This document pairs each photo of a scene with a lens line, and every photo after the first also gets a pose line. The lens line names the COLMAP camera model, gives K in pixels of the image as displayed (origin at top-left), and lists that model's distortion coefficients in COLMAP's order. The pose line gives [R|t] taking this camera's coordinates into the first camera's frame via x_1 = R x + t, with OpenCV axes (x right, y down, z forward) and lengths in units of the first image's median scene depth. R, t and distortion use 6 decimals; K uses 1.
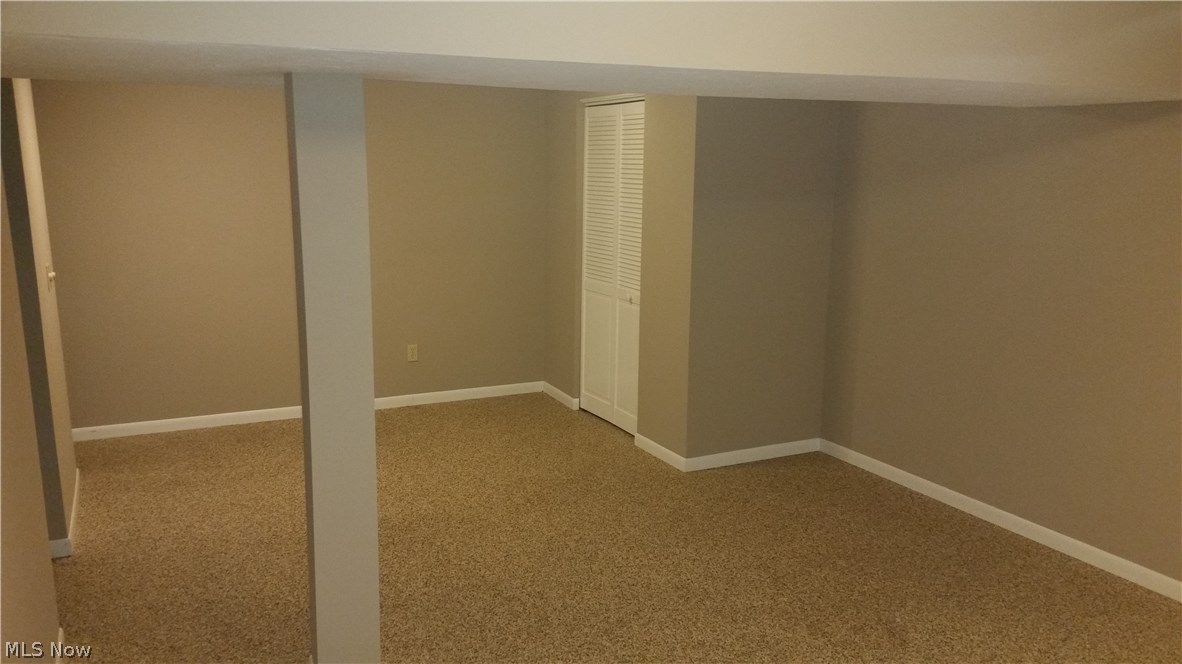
lens RADIAL K [[974.1, 0, 591.0], [0, 974.1, 332.0], [0, 0, 1]] dist [0.010463, 0.000762]
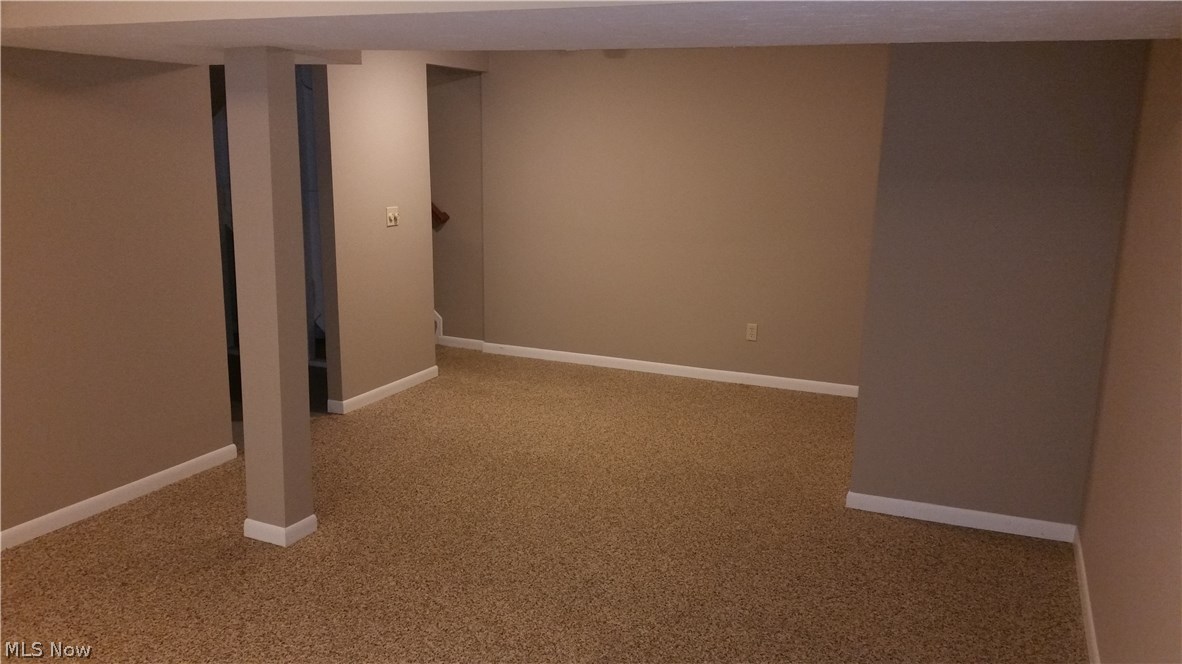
lens RADIAL K [[974.1, 0, 591.0], [0, 974.1, 332.0], [0, 0, 1]] dist [0.010463, 0.000762]
pose [[0.660534, 0.162155, -0.733076, 0.591684], [-0.158801, 0.984482, 0.074680, -0.036060], [0.733810, 0.067085, 0.676034, 0.278906]]
